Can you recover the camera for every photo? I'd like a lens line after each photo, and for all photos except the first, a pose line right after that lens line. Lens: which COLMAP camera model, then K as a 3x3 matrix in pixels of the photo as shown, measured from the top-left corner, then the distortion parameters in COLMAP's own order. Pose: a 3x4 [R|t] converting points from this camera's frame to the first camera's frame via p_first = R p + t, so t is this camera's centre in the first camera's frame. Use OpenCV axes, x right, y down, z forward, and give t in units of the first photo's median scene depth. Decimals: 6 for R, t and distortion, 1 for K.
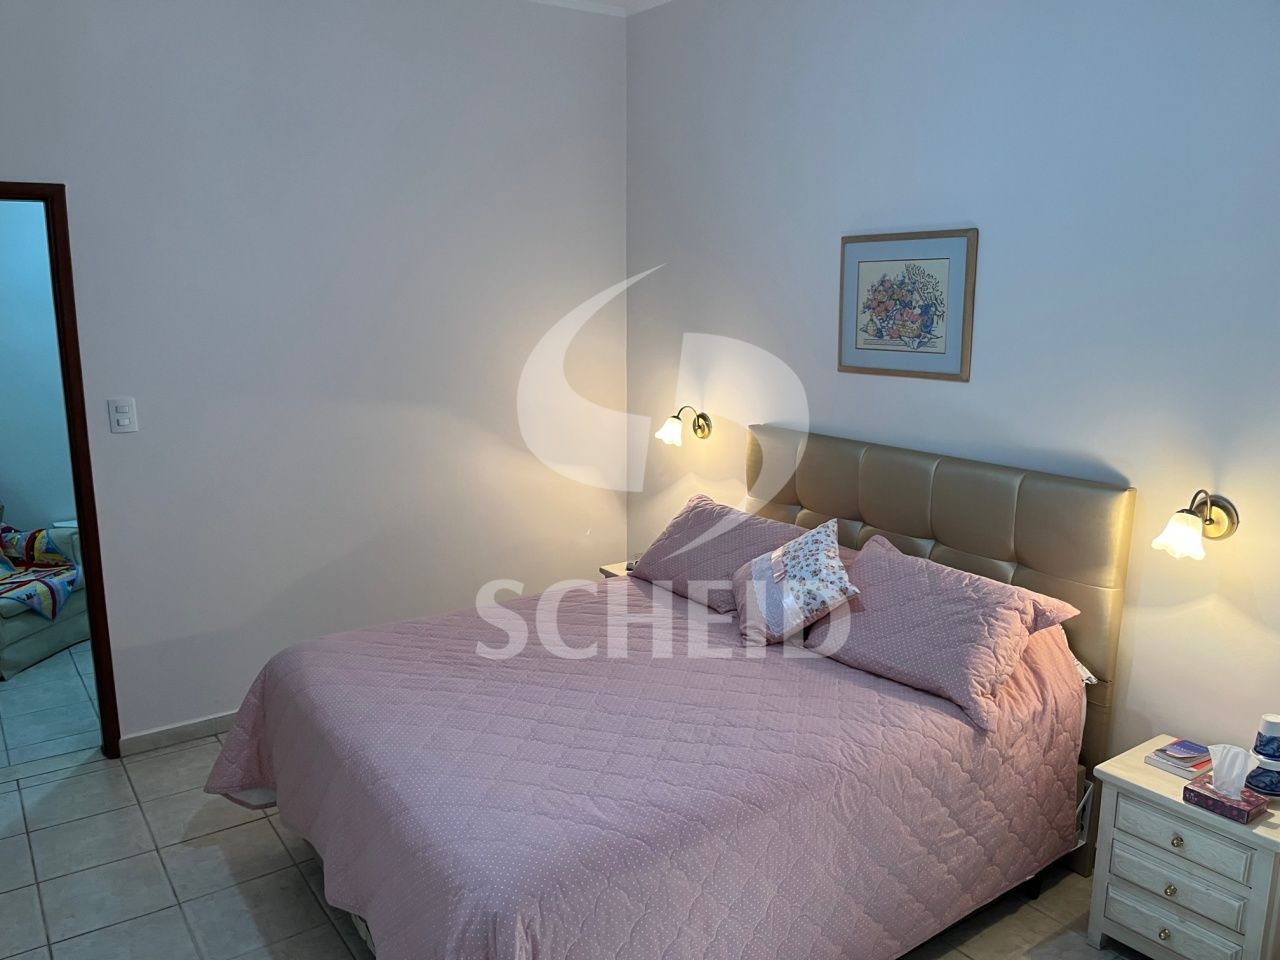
lens RADIAL K [[972.8, 0, 641.7], [0, 972.8, 479.9], [0, 0, 1]] dist [0.069068, -0.099840]
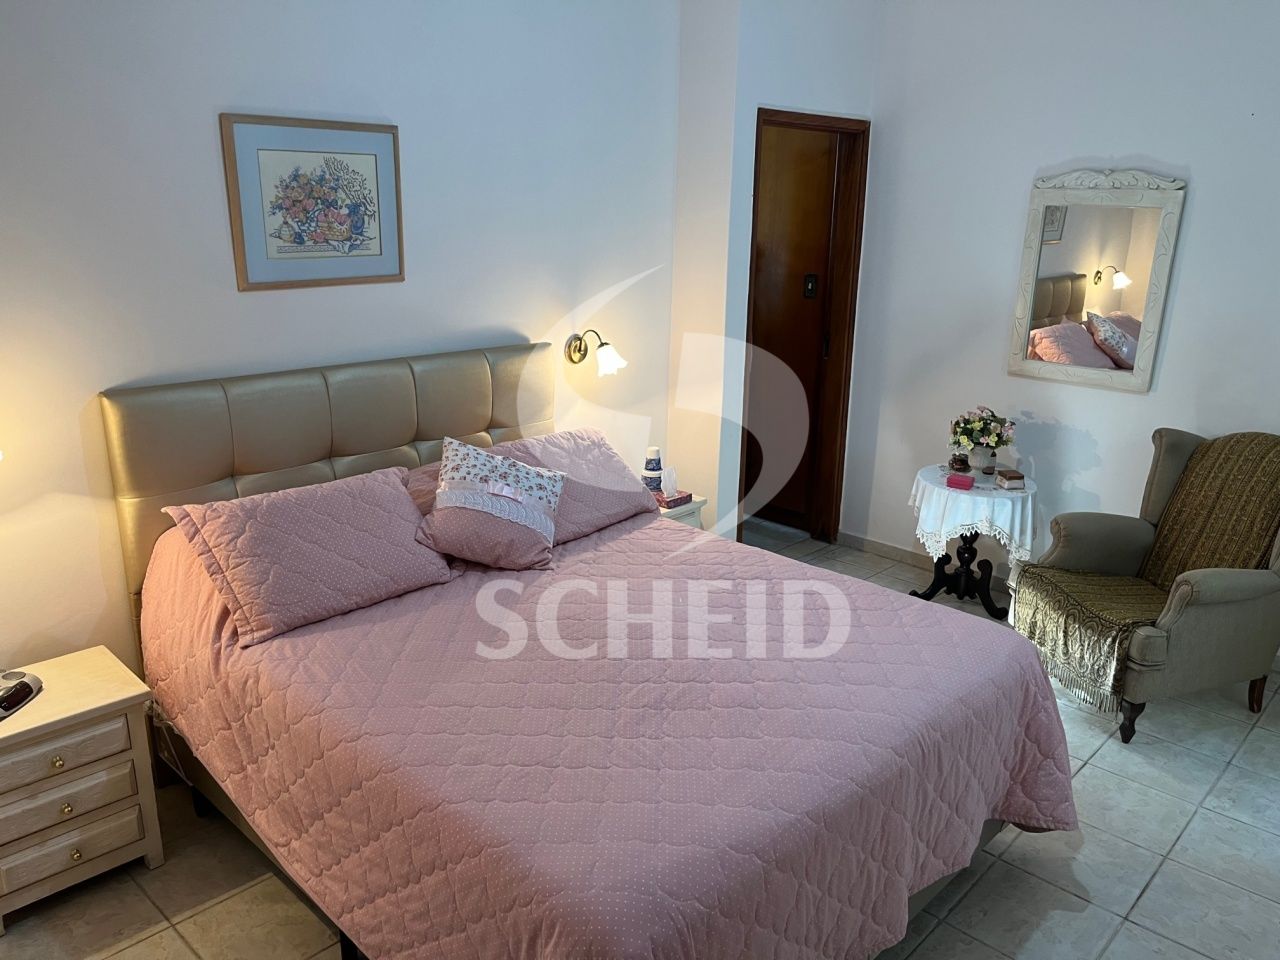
lens RADIAL K [[972.8, 0, 650.4], [0, 972.8, 481.4], [0, 0, 1]] dist [0.069068, -0.099840]
pose [[-0.190719, -0.291172, 0.937467, -0.705760], [0.163830, 0.932162, 0.322854, -0.185647], [-0.967877, 0.215160, -0.130078, 0.893811]]
